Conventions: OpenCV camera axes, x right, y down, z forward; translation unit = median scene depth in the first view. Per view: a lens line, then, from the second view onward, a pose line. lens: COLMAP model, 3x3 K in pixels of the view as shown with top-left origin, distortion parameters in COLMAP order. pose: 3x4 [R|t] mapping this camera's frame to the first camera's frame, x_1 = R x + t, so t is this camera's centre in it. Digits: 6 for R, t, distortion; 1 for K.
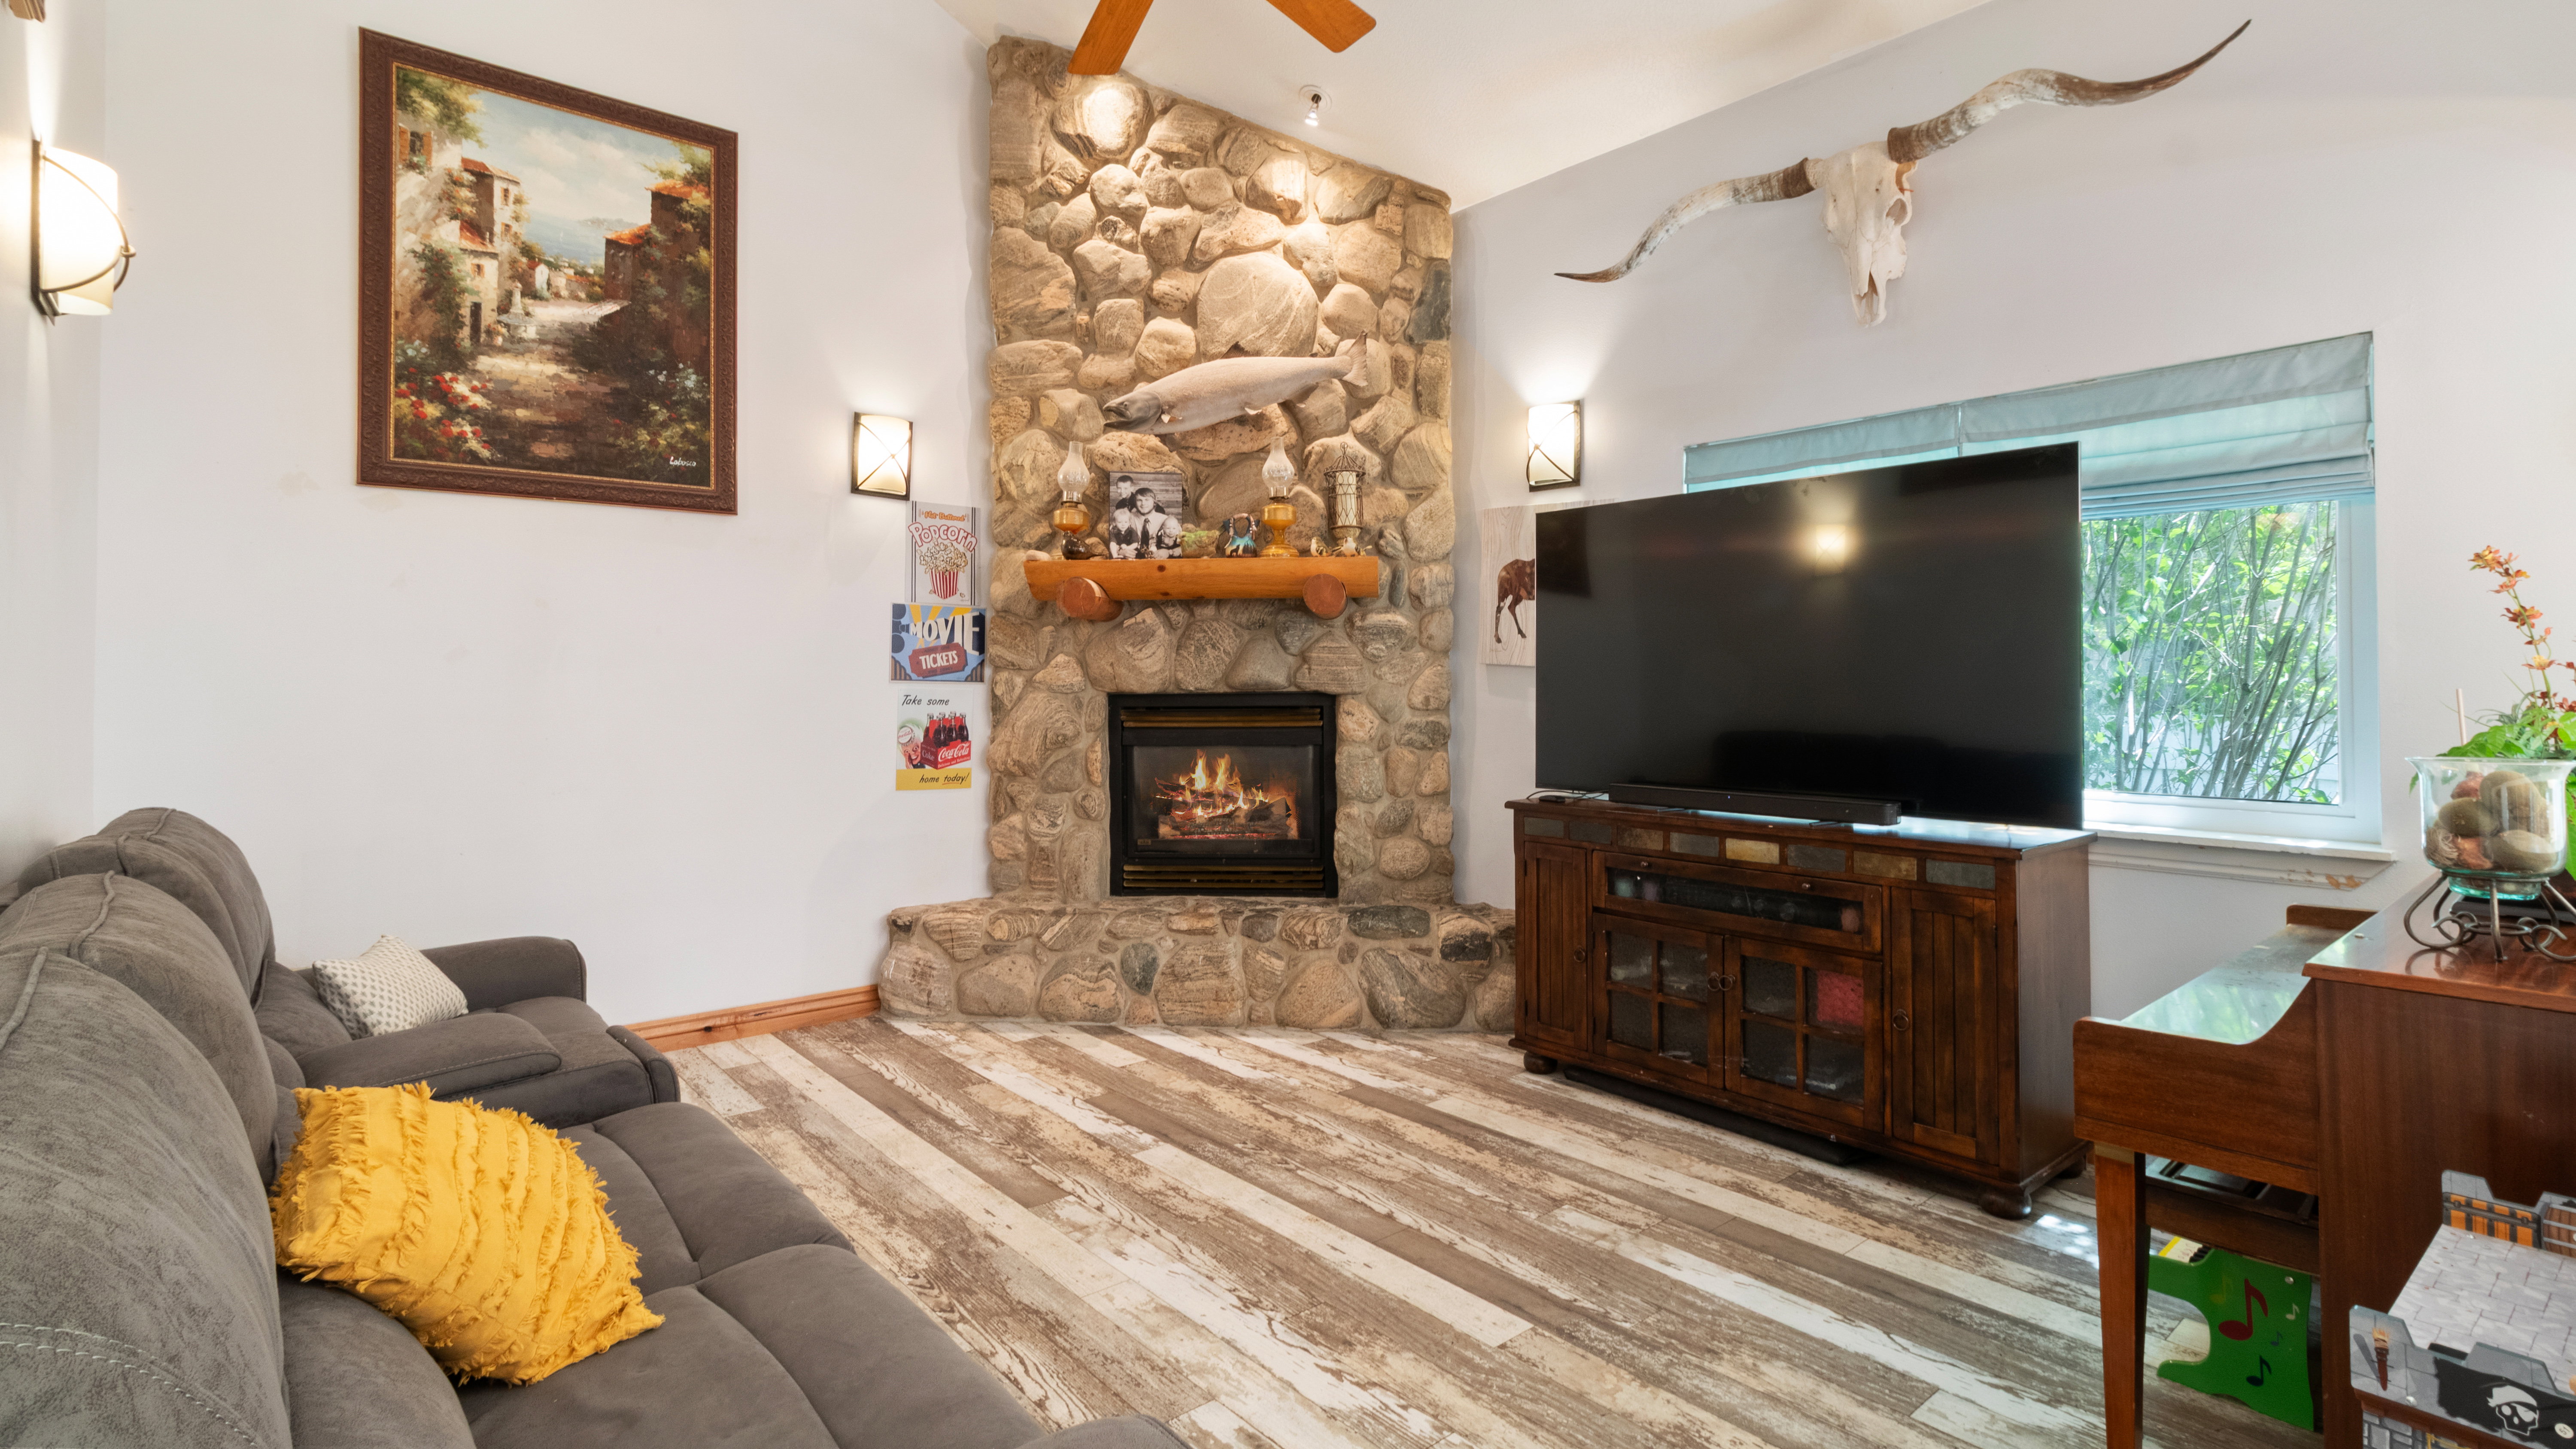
lens RADIAL K [[1220.0, 0, 1296.3], [0, 1220.0, 655.4], [0, 0, 1]] dist [-0.000012, 0.000257]
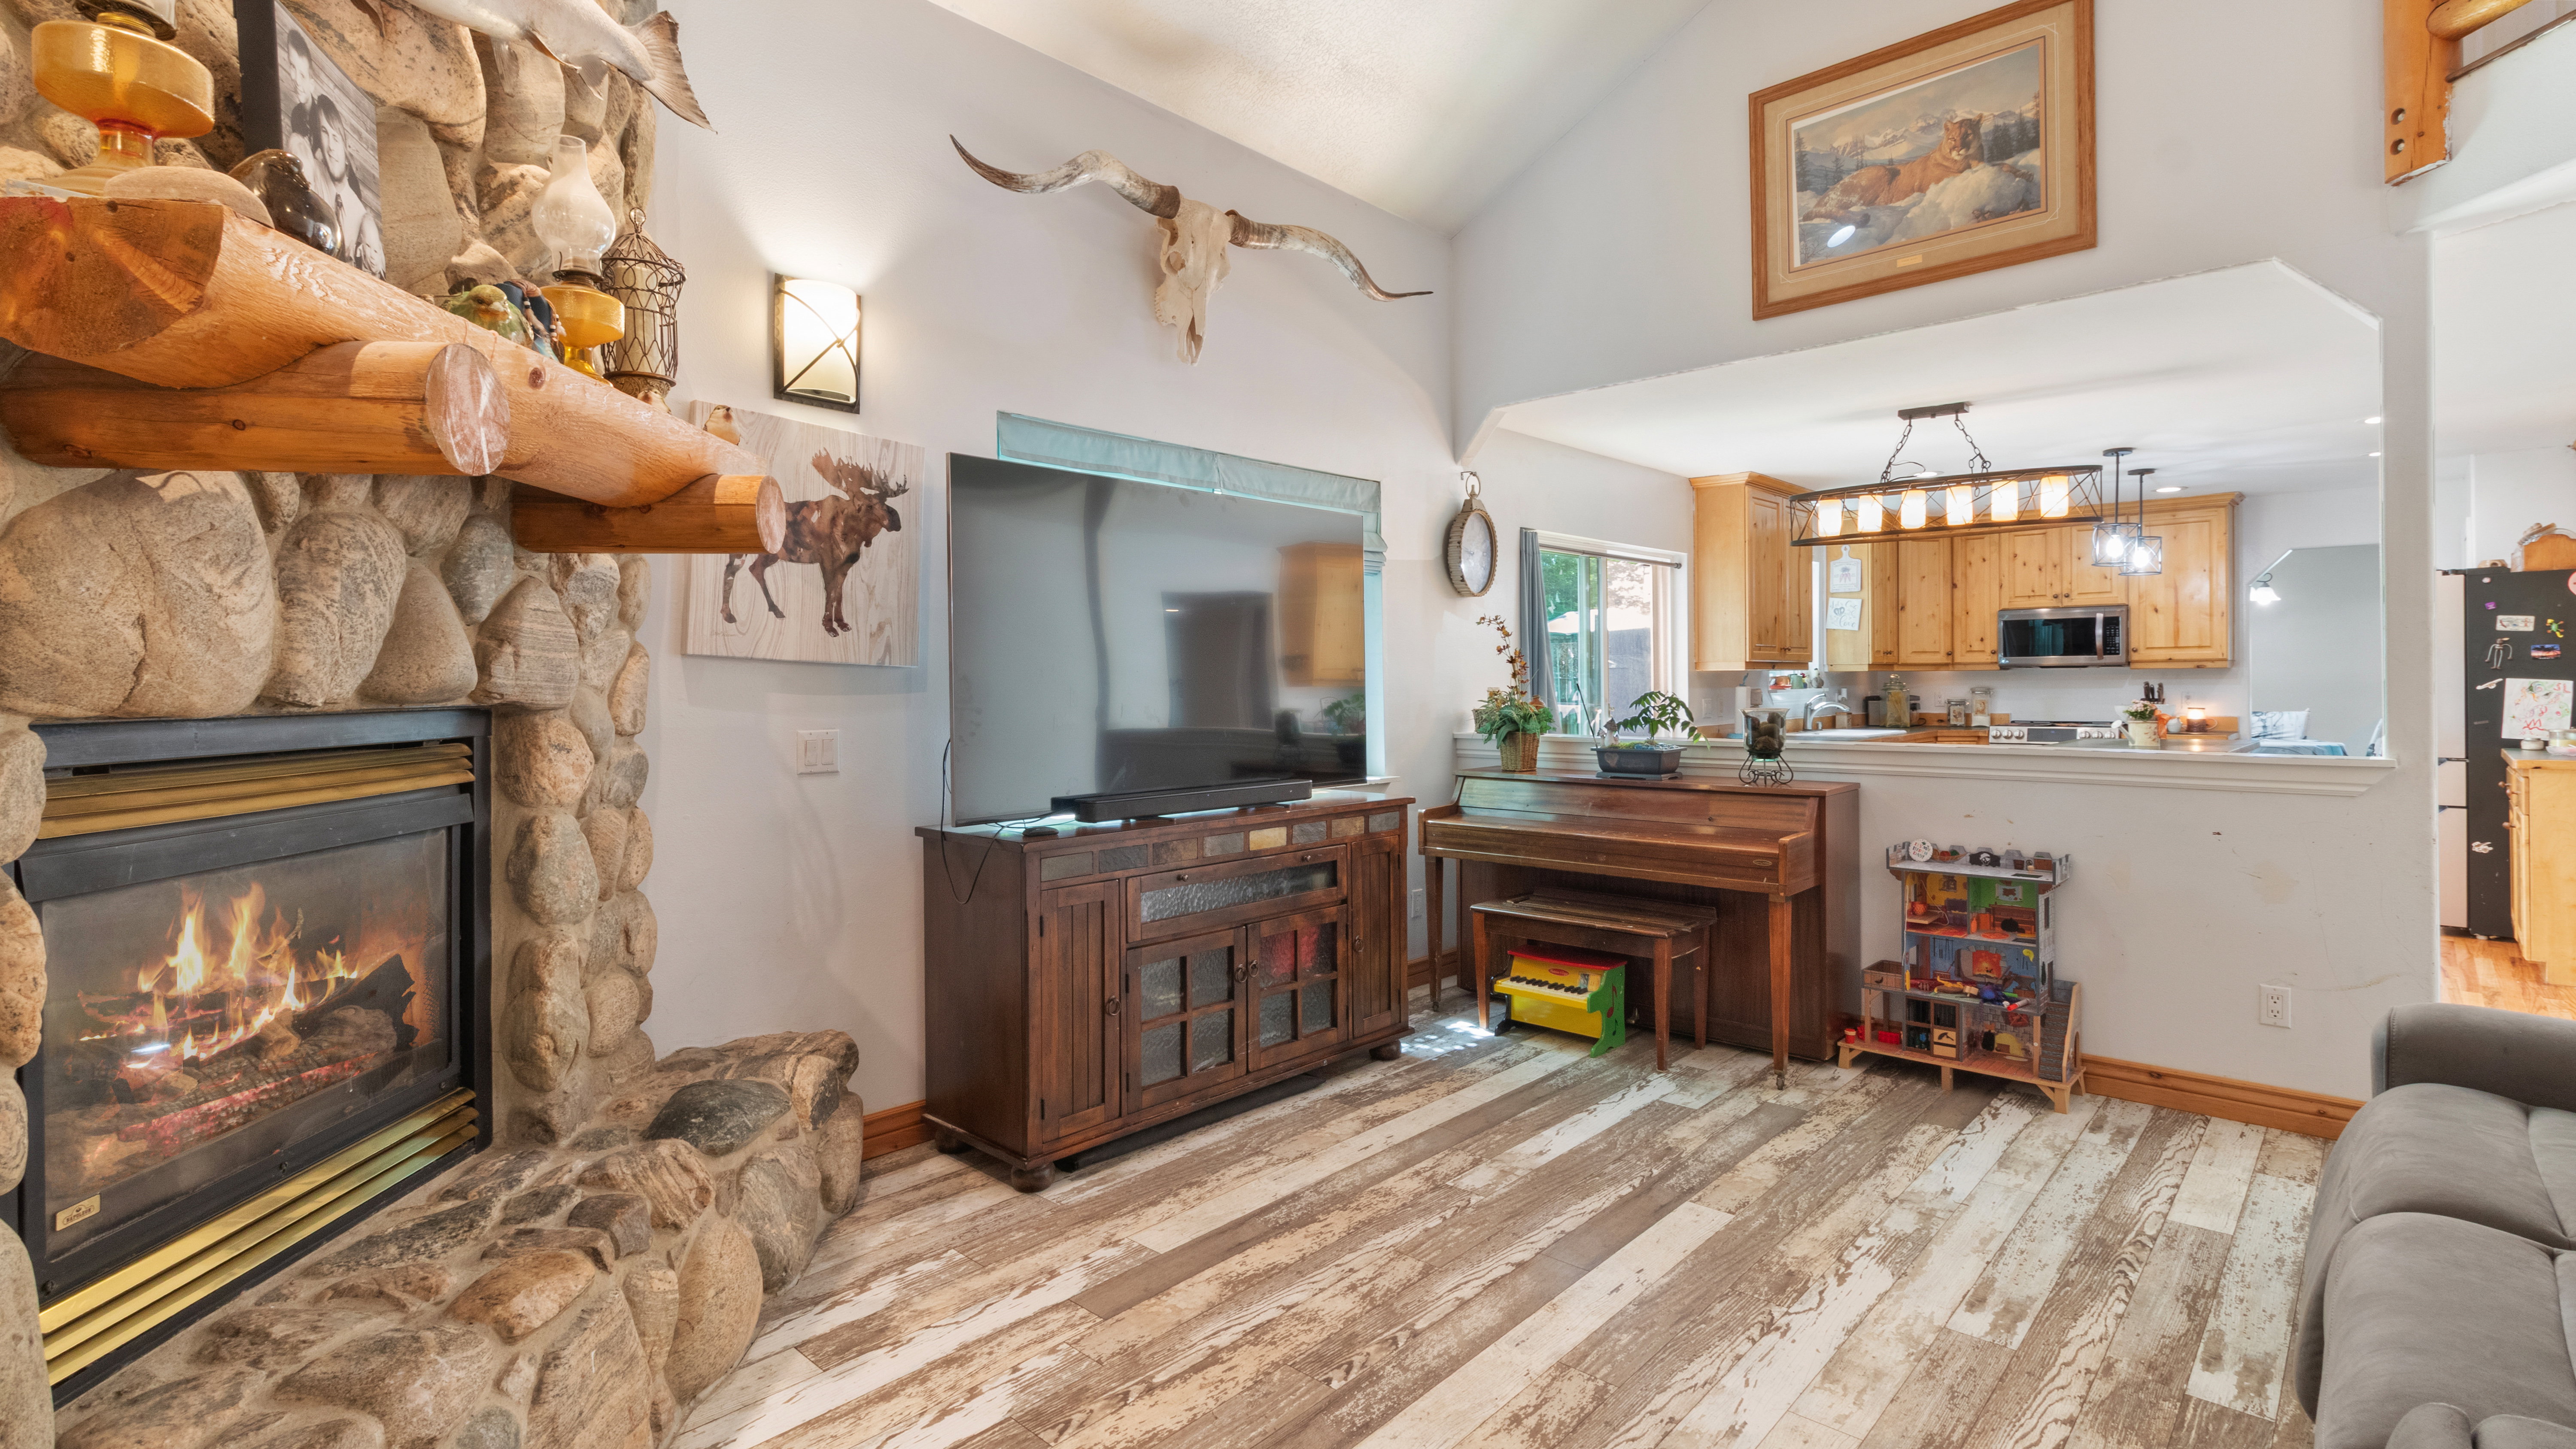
lens RADIAL K [[1215.5, 0, 1300.4], [0, 1215.5, 679.7], [0, 0, 1]] dist [-0.002747, -0.000505]
pose [[-0.129014, 0.007322, 0.991616, -0.551781], [-0.014249, 0.999856, -0.009237, 0.023485], [-0.991540, -0.015321, -0.128891, 0.881806]]
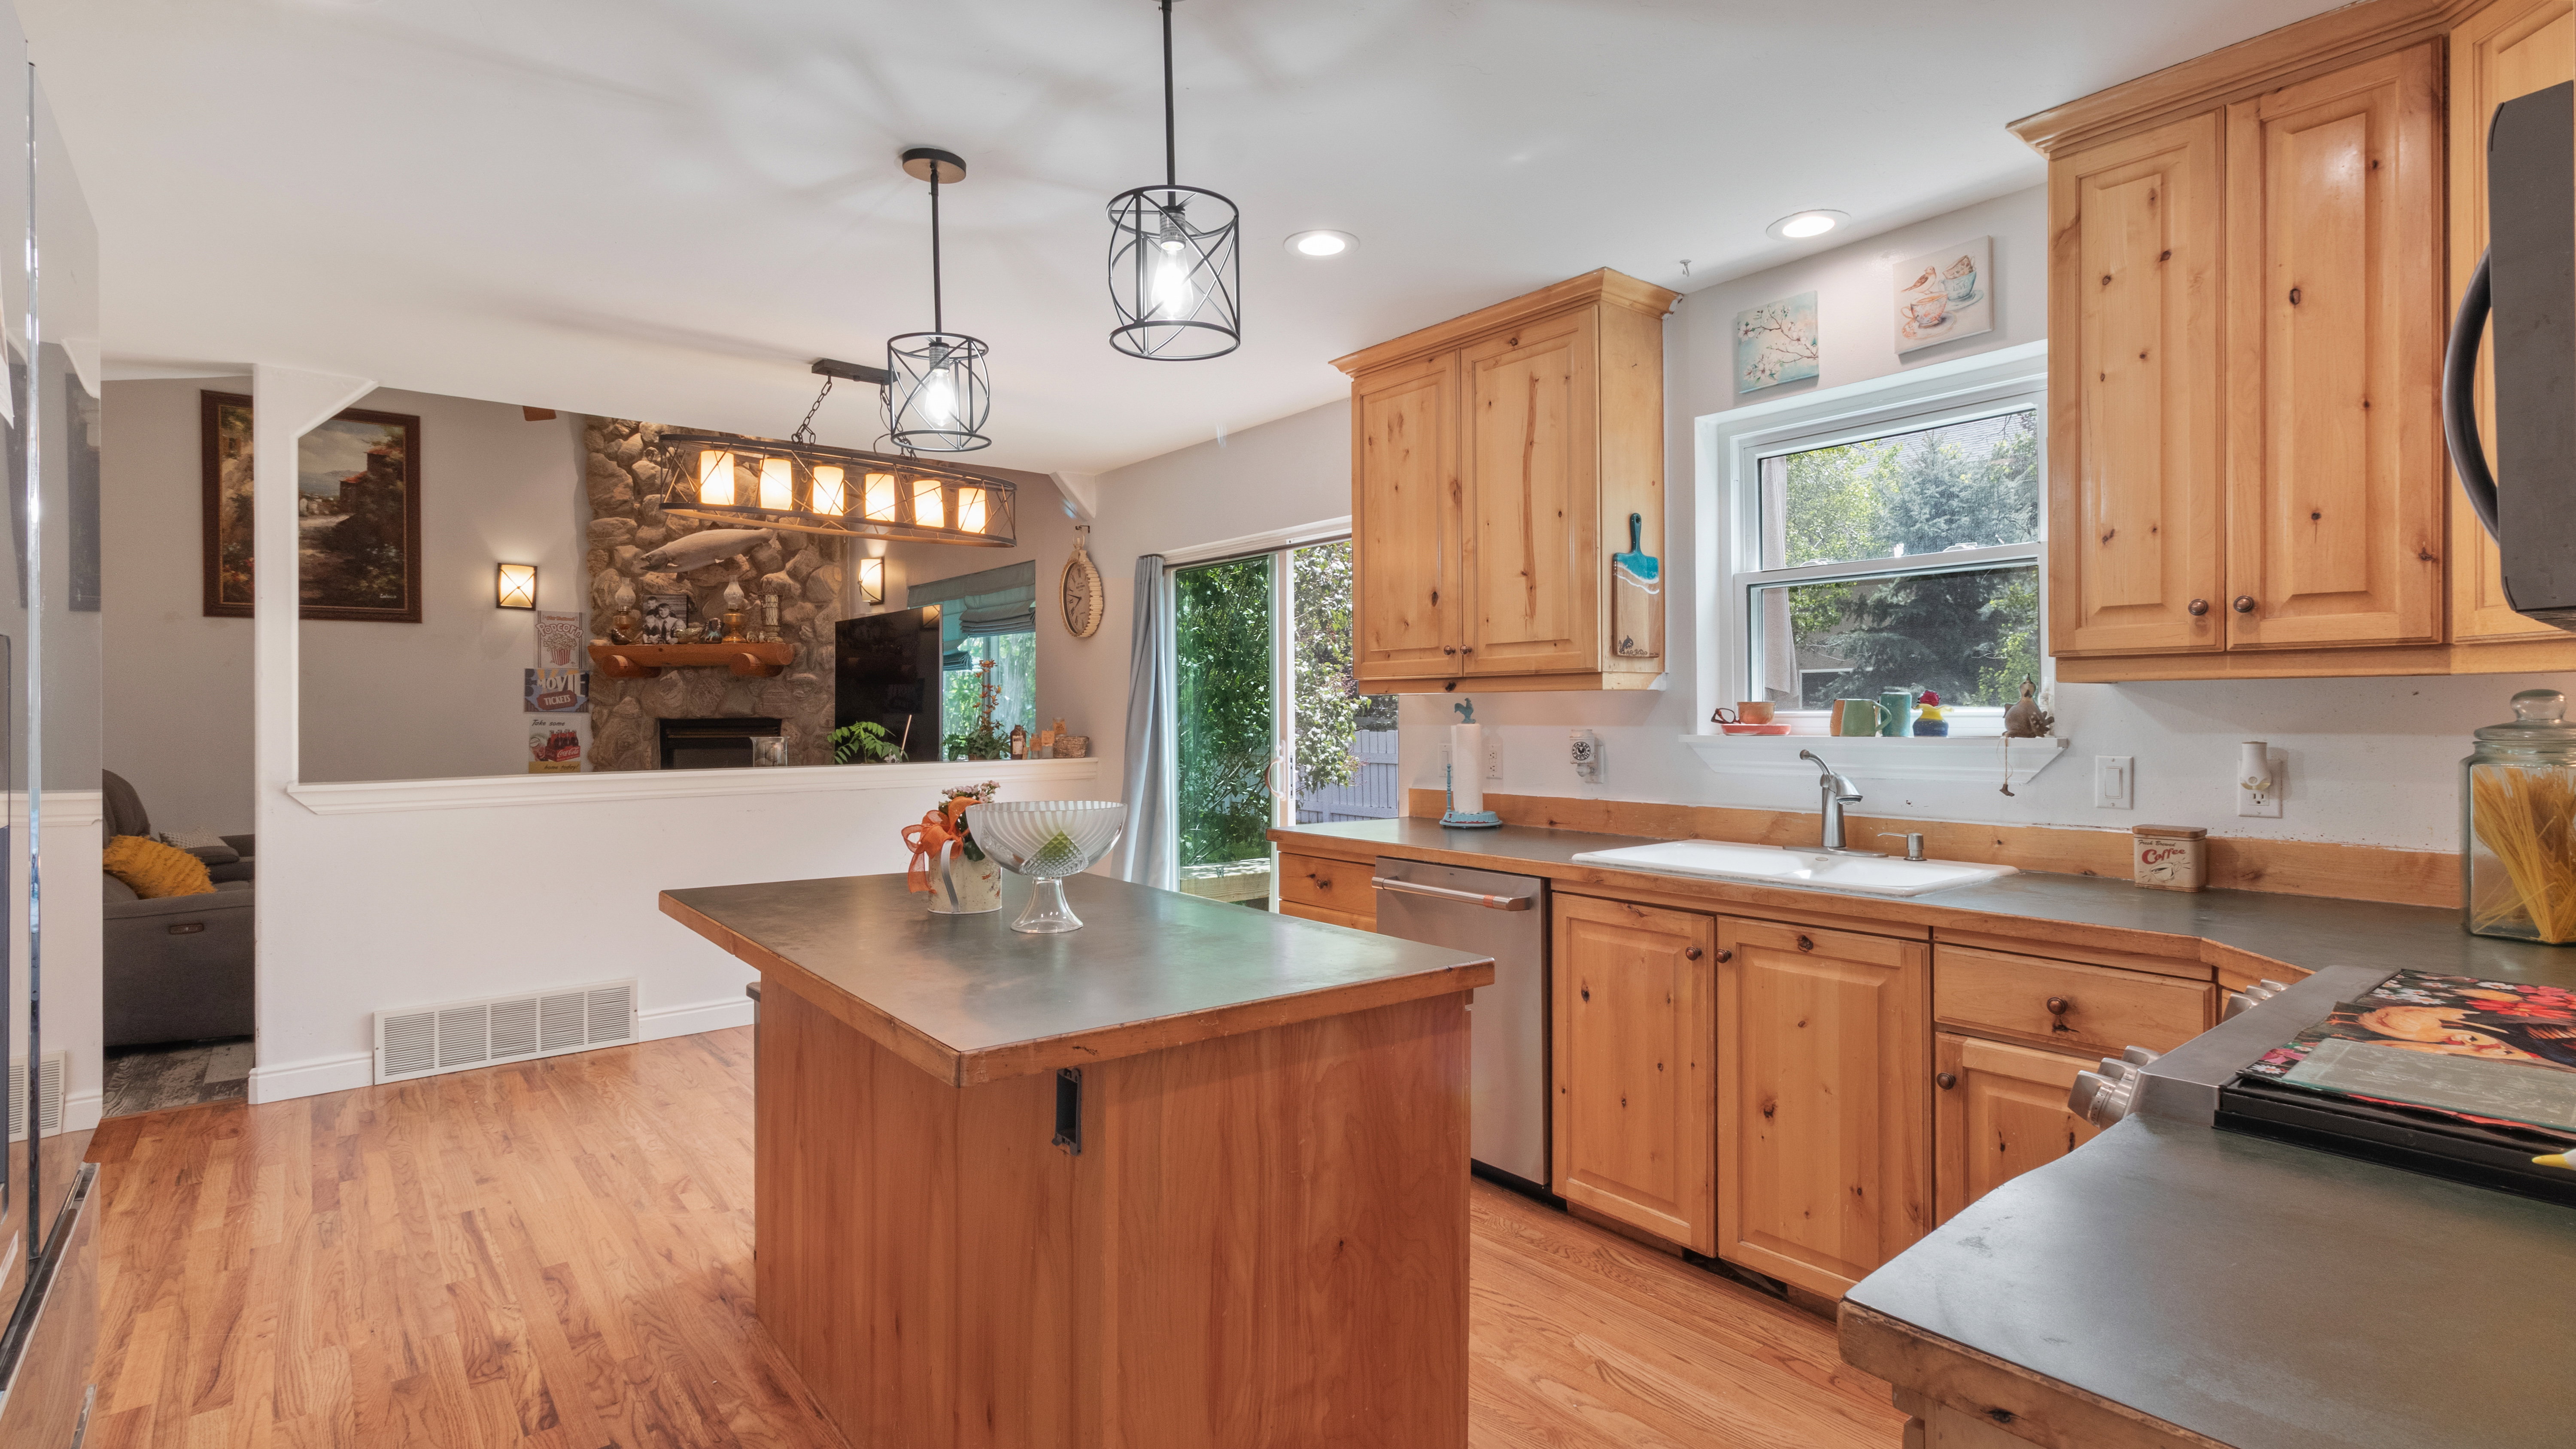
lens RADIAL K [[1217.3, 0, 1299.4], [0, 1217.3, 700.0], [0, 0, 1]] dist [0.001601, 0.000159]
pose [[0.999802, -0.002683, -0.019727, 0.949942], [0.002980, 0.999882, 0.015075, -0.022855], [0.019684, -0.015131, 0.999692, -0.863134]]
